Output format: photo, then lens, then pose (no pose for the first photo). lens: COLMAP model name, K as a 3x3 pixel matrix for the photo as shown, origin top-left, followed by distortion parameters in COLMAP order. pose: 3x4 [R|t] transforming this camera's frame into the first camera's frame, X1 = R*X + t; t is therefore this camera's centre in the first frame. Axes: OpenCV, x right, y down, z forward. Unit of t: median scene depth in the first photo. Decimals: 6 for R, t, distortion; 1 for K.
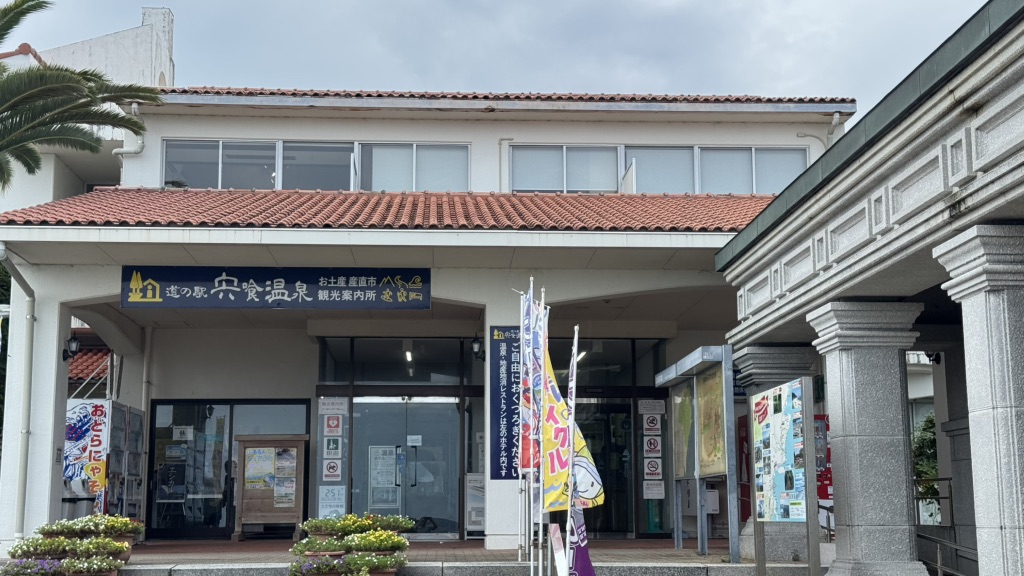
lens RADIAL K [[1419.2, 0, 512.0], [0, 1419.2, 288.0], [0, 0, 1]] dist [0.072291, -0.001369]
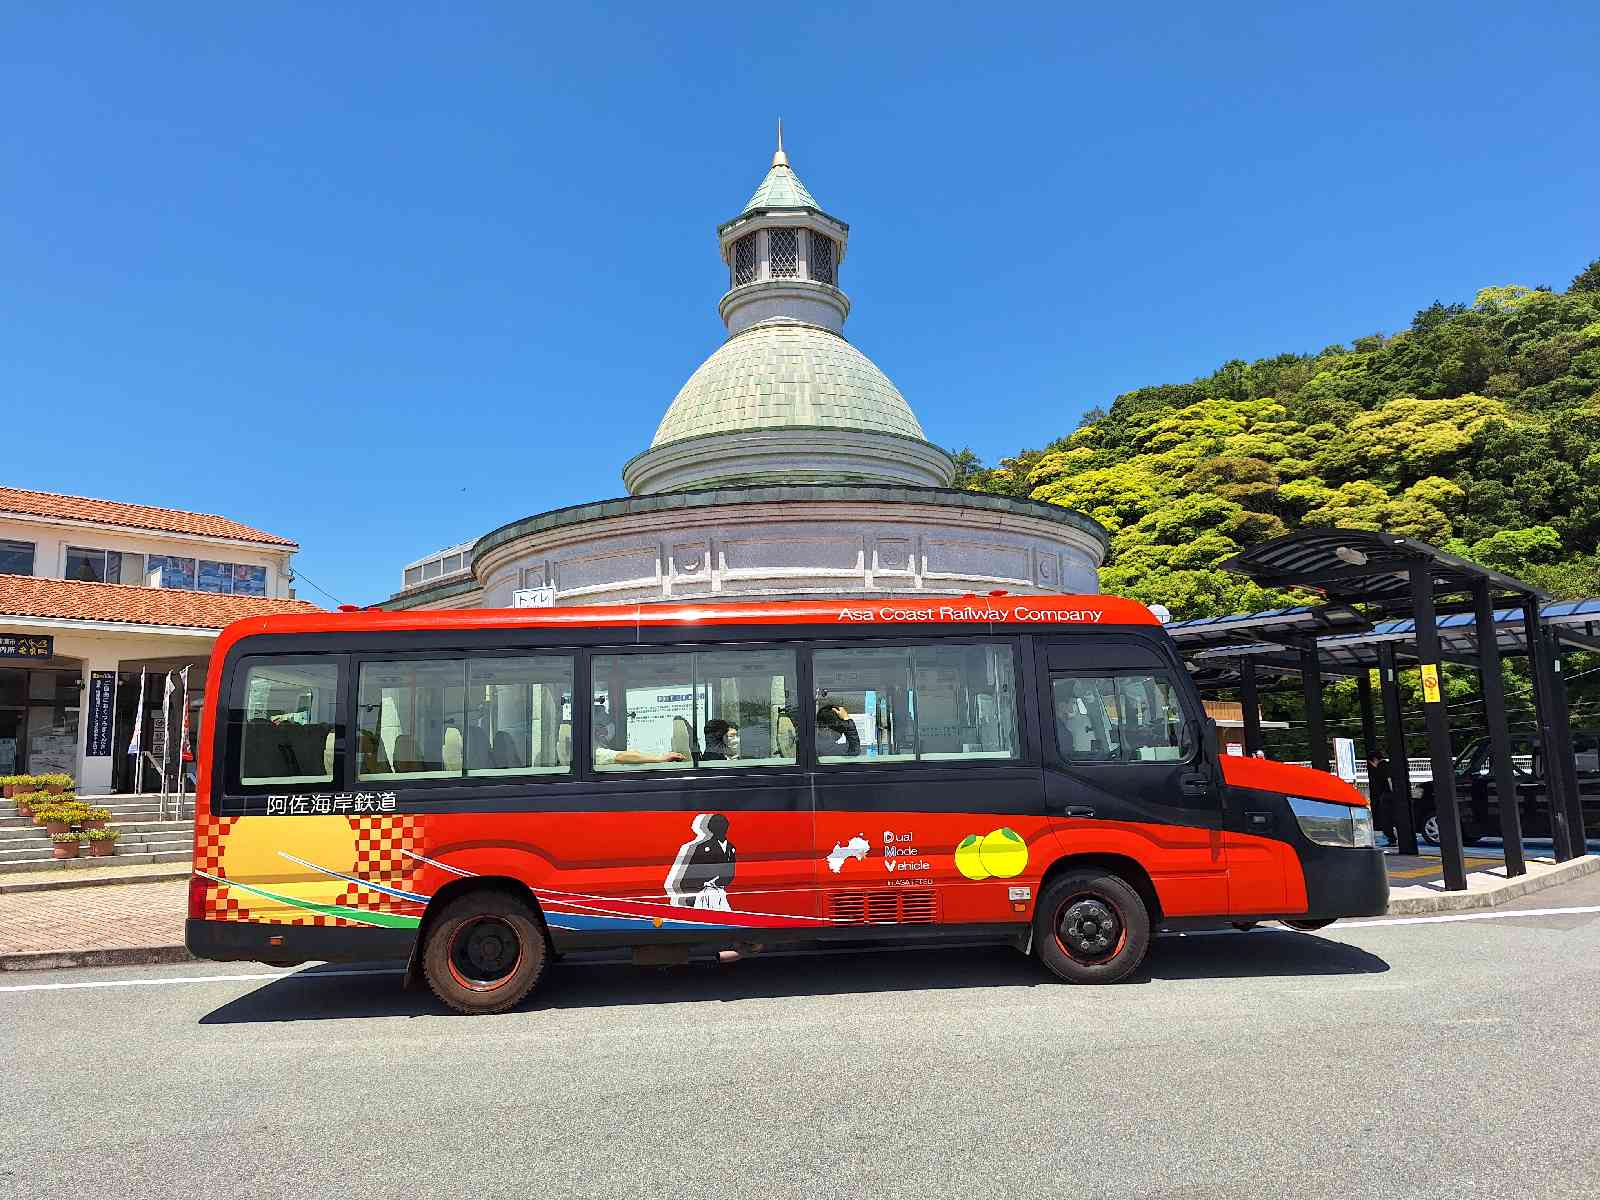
lens RADIAL K [[1110.0, 0, 800.0], [0, 1110.0, 600.0], [0, 0, 1]] dist [0.003384, 0.000352]
pose [[0.741893, 0.088350, 0.664672, -0.294908], [-0.079675, 0.995874, -0.043444, -0.073063], [-0.665768, -0.020727, 0.745871, -0.643799]]
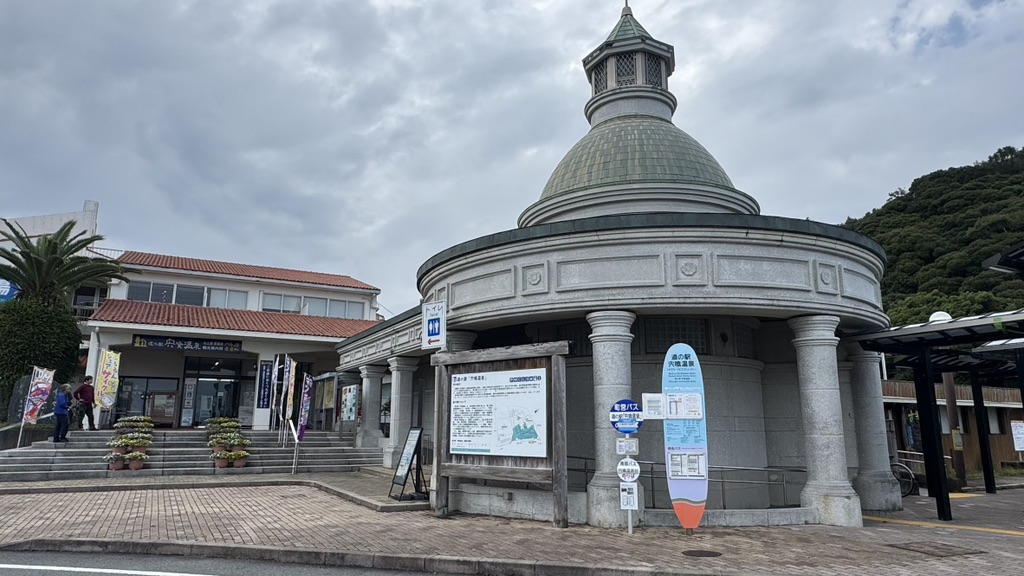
lens RADIAL K [[641.3, 0, 510.8], [0, 641.3, 292.8], [0, 0, 1]] dist [-0.006195, -0.001531]
pose [[0.905087, 0.095676, 0.414323, -0.119707], [-0.074658, 0.994978, -0.066672, -0.071468], [-0.418621, 0.029412, 0.907684, -0.563596]]
